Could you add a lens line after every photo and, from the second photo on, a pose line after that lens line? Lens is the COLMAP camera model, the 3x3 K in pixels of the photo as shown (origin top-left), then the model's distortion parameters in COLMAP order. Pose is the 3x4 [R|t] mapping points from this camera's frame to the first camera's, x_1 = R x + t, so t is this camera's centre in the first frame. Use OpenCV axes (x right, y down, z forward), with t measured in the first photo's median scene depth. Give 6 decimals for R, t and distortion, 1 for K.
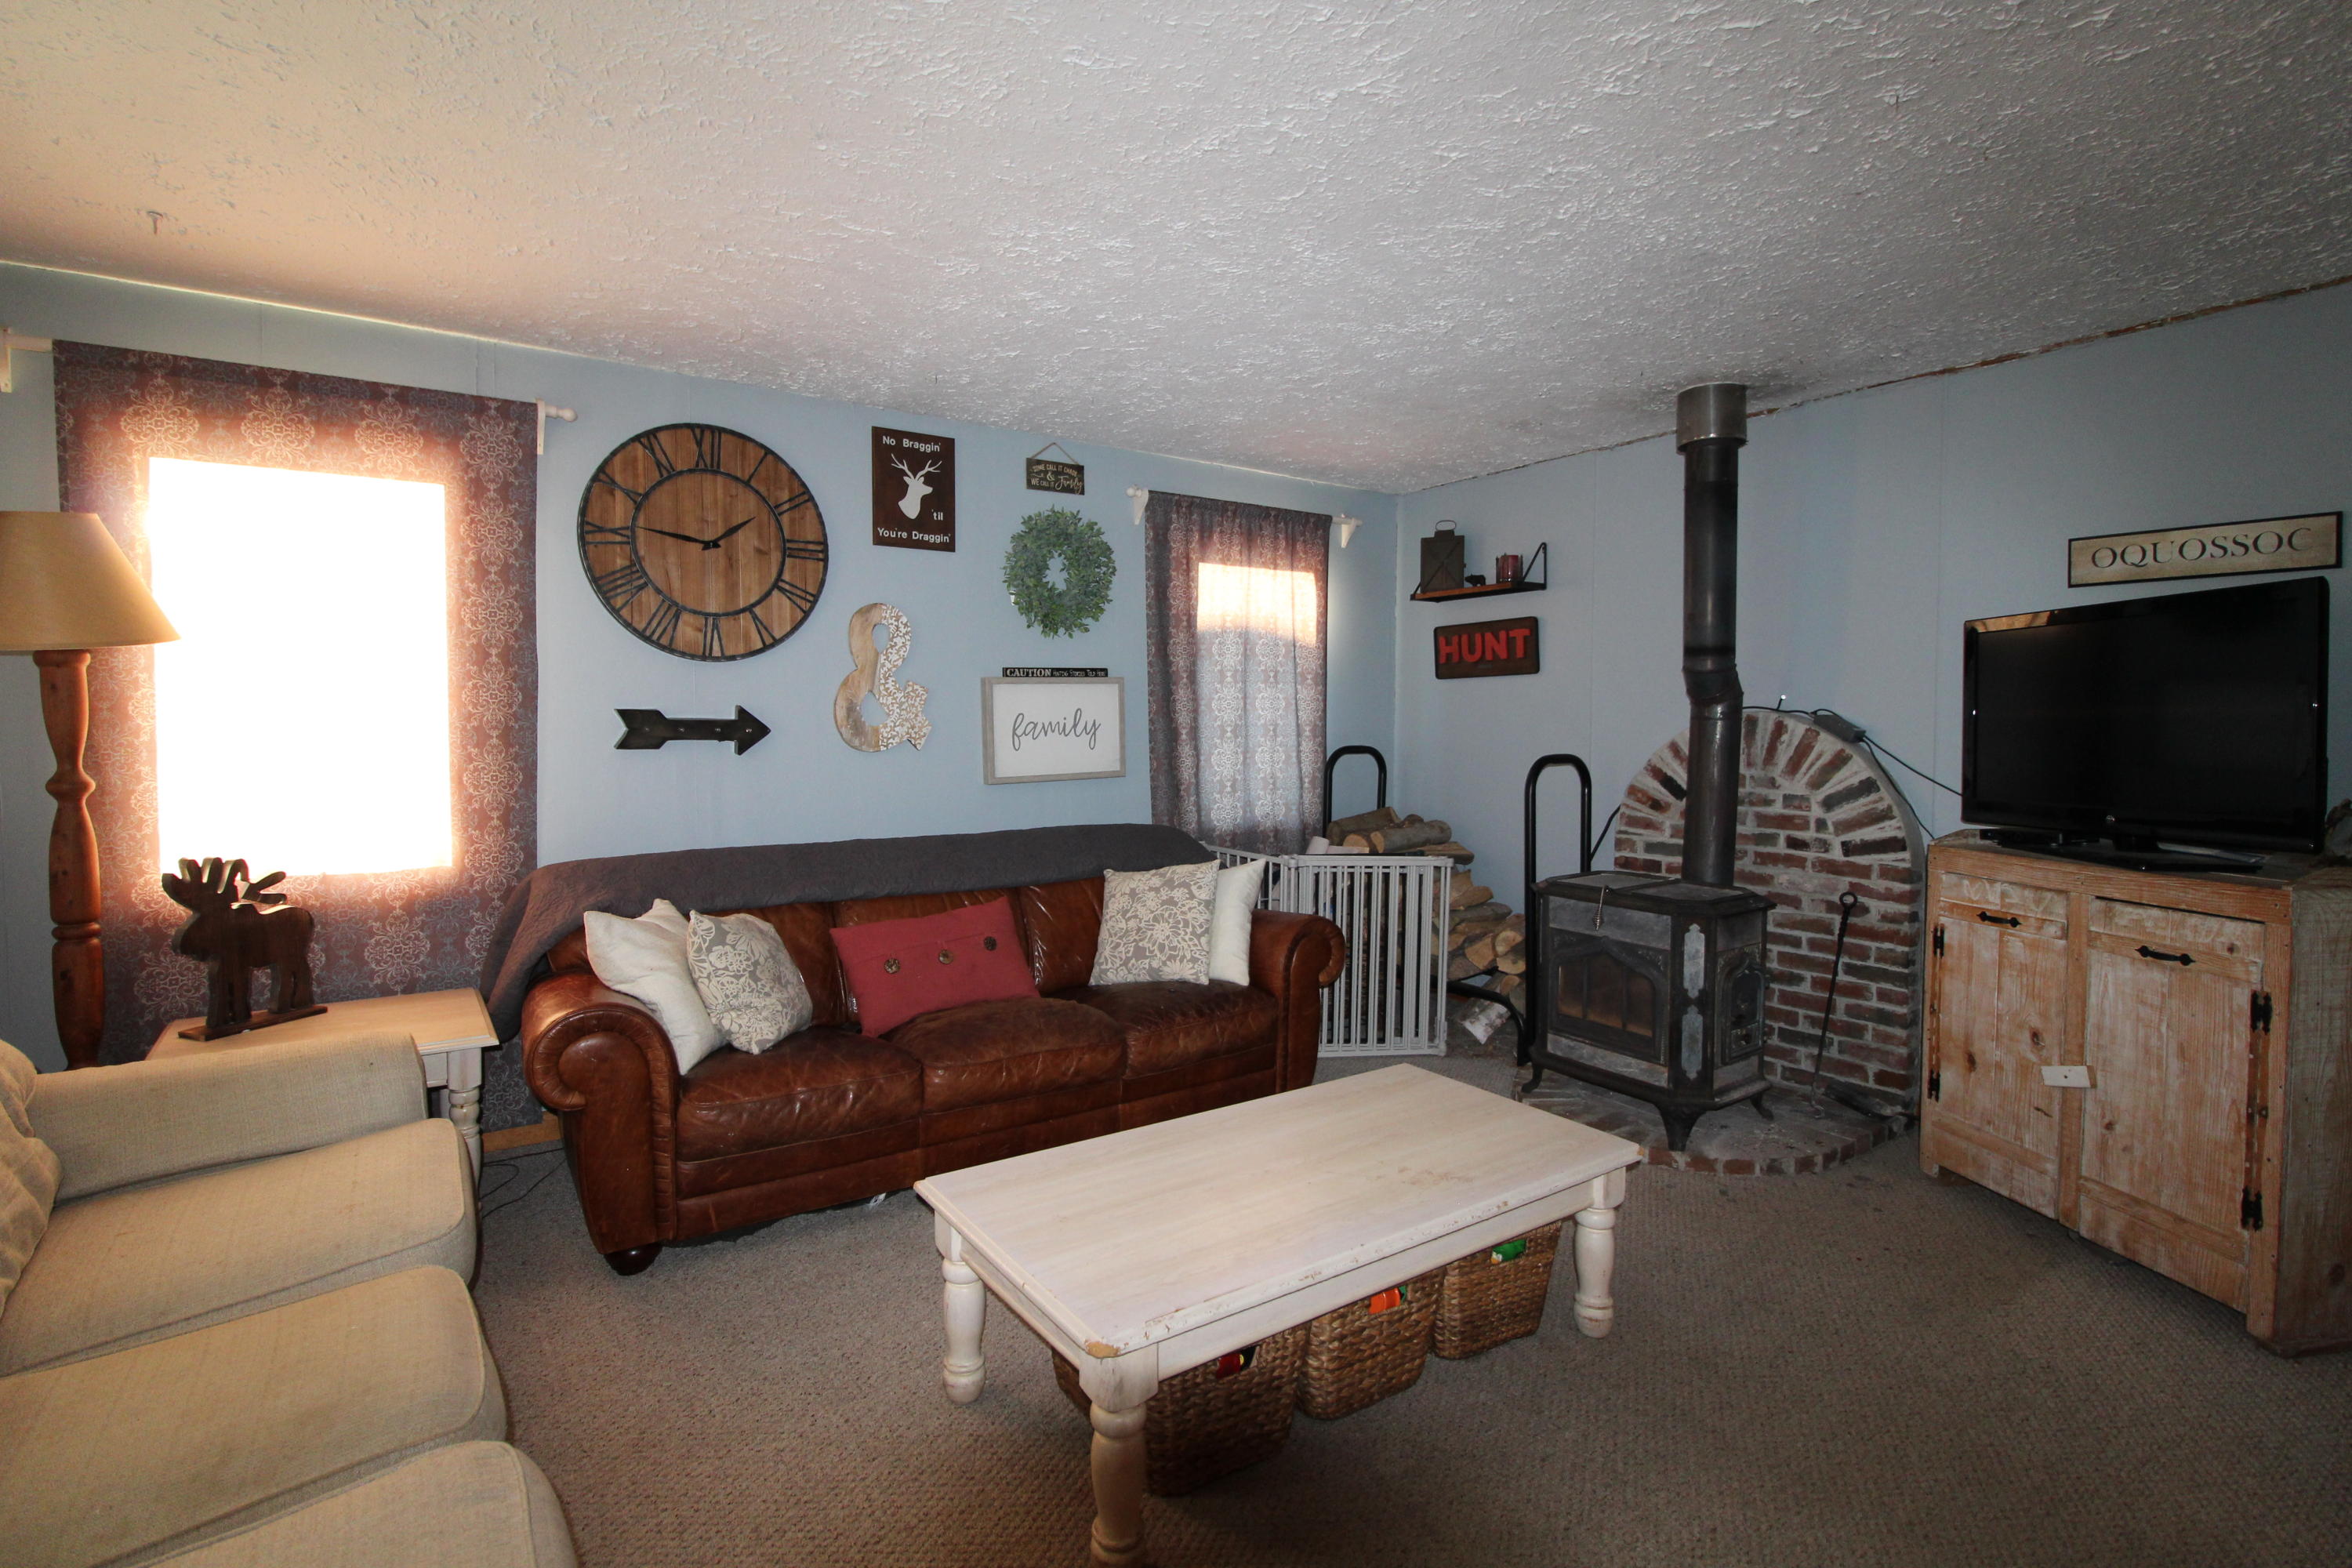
lens RADIAL K [[1094.8, 0, 1179.0], [0, 1094.8, 776.9], [0, 0, 1]] dist [-0.003257, -0.009821]
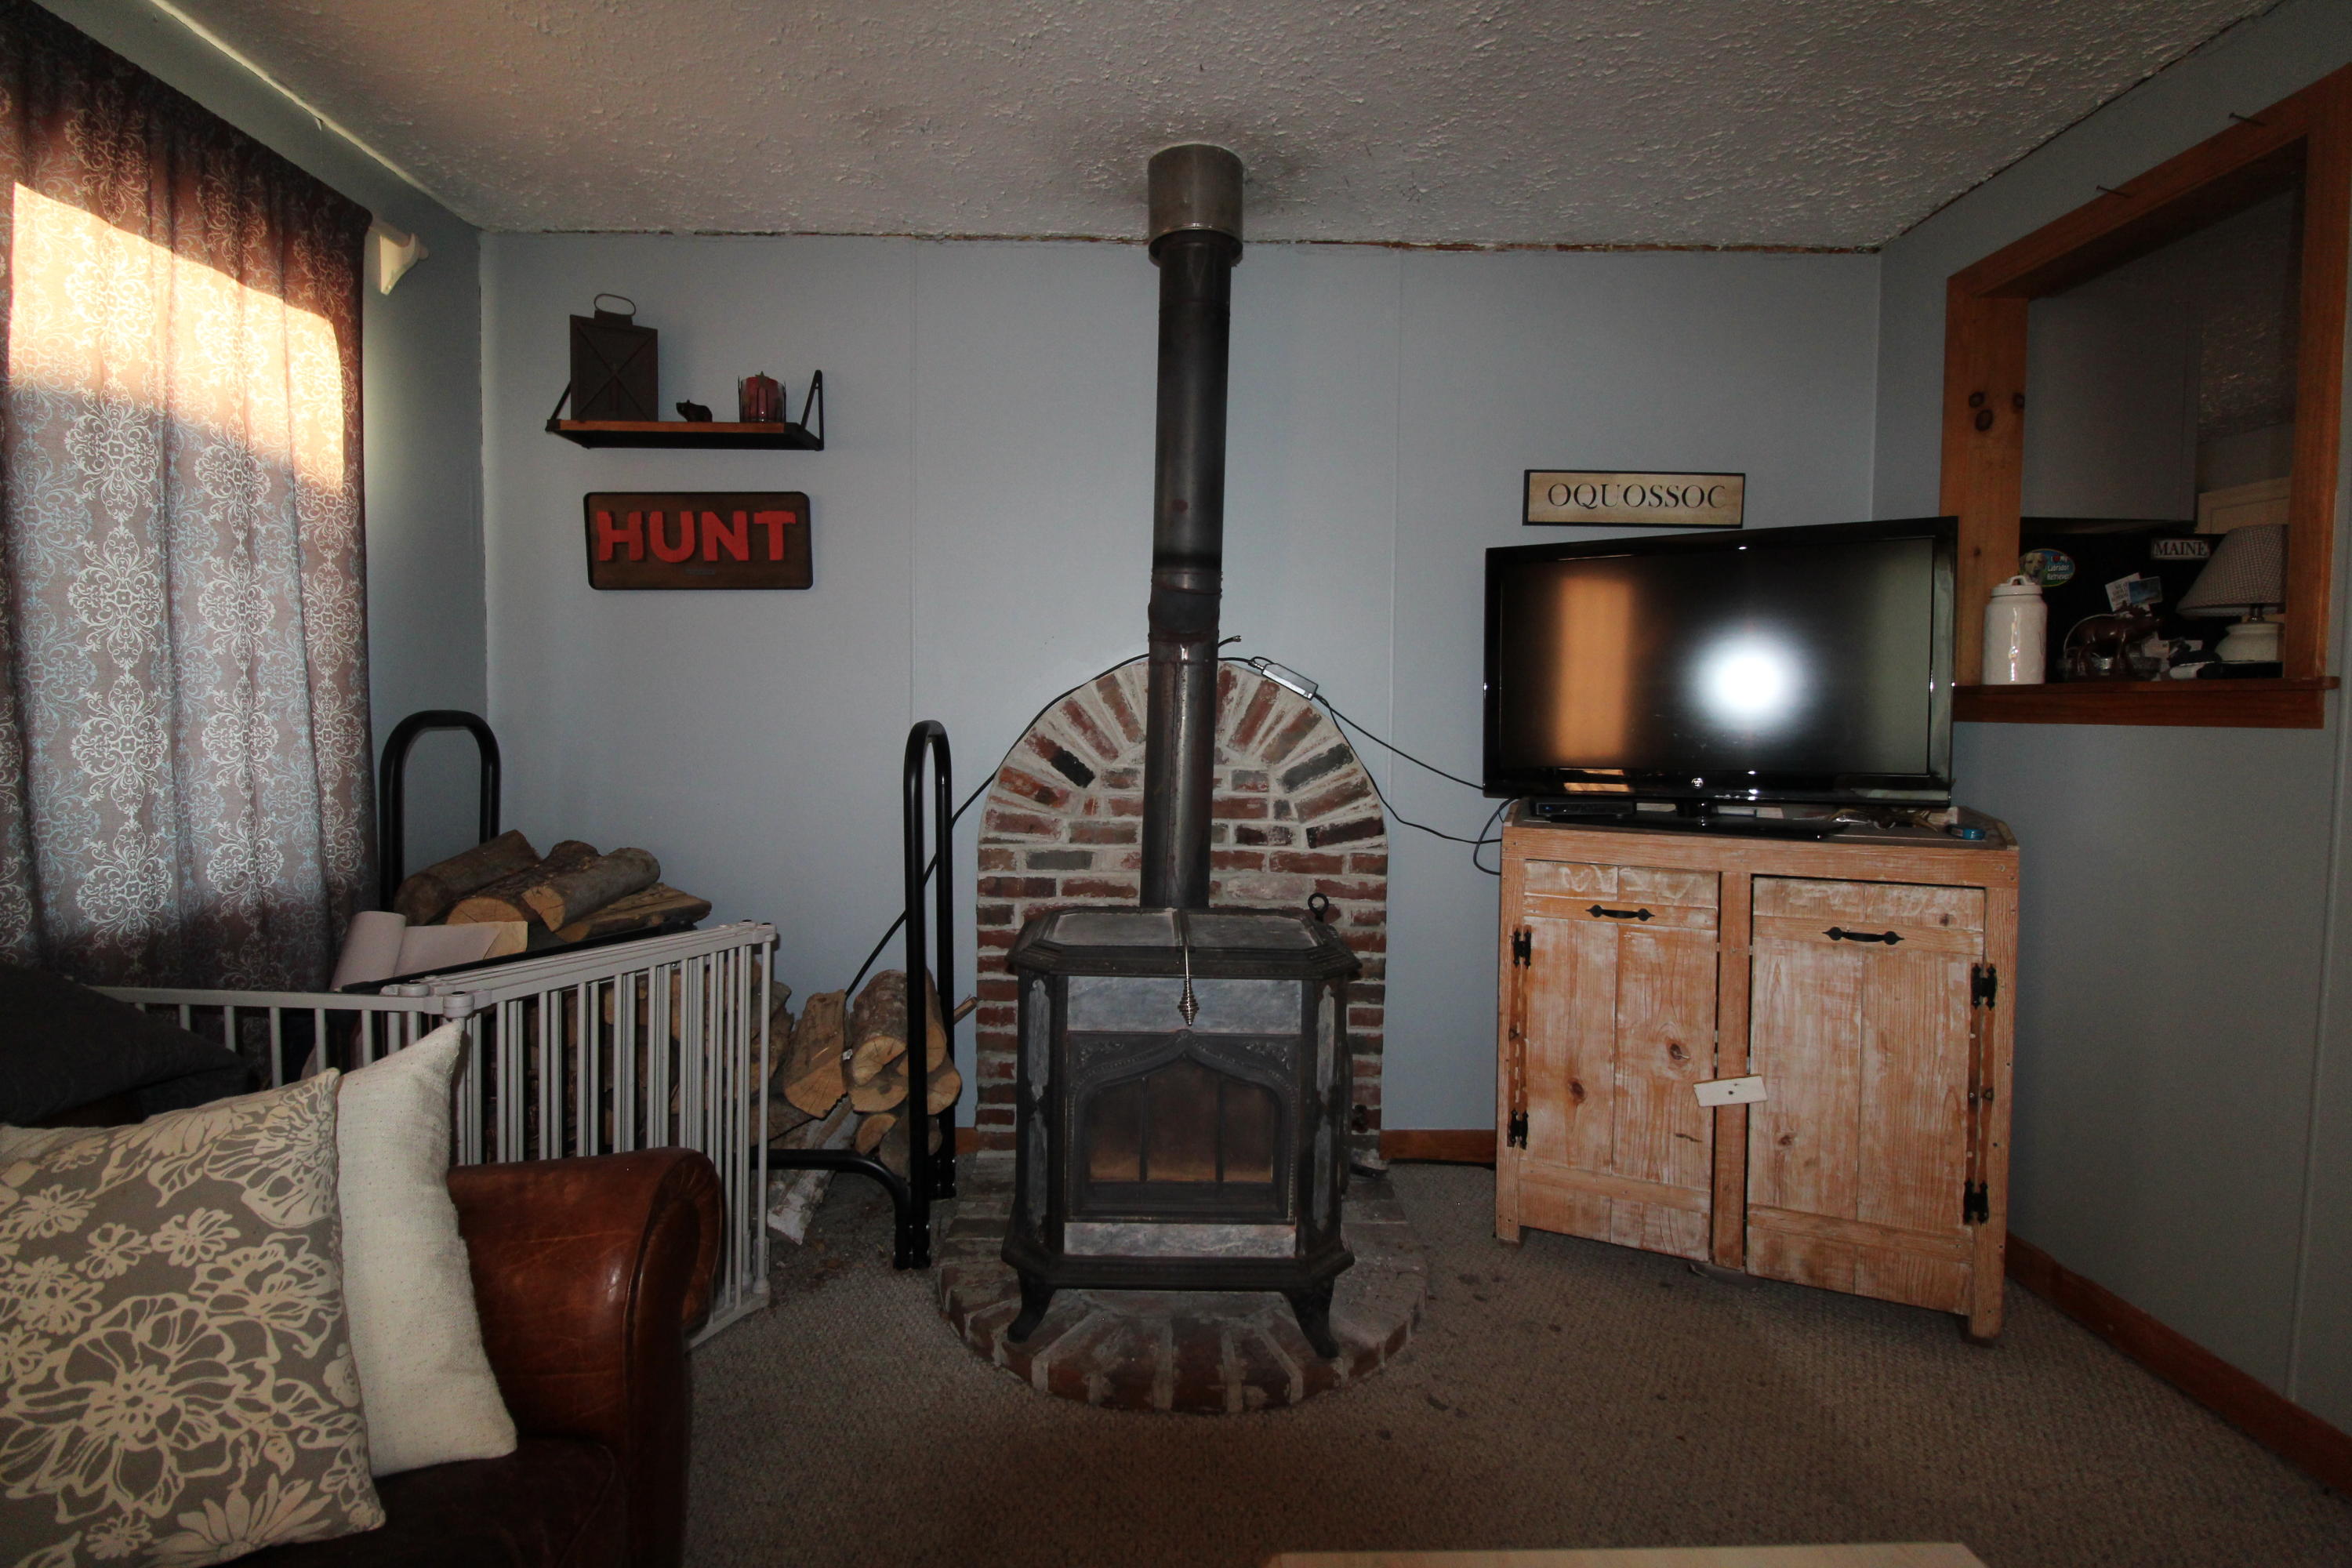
lens RADIAL K [[1094.8, 0, 1170.1], [0, 1094.8, 761.2], [0, 0, 1]] dist [-0.003257, -0.009821]
pose [[0.557699, -0.038832, 0.829135, -0.083088], [0.032898, 0.999154, 0.024667, -0.010492], [-0.829391, 0.013520, 0.558505, 0.649389]]
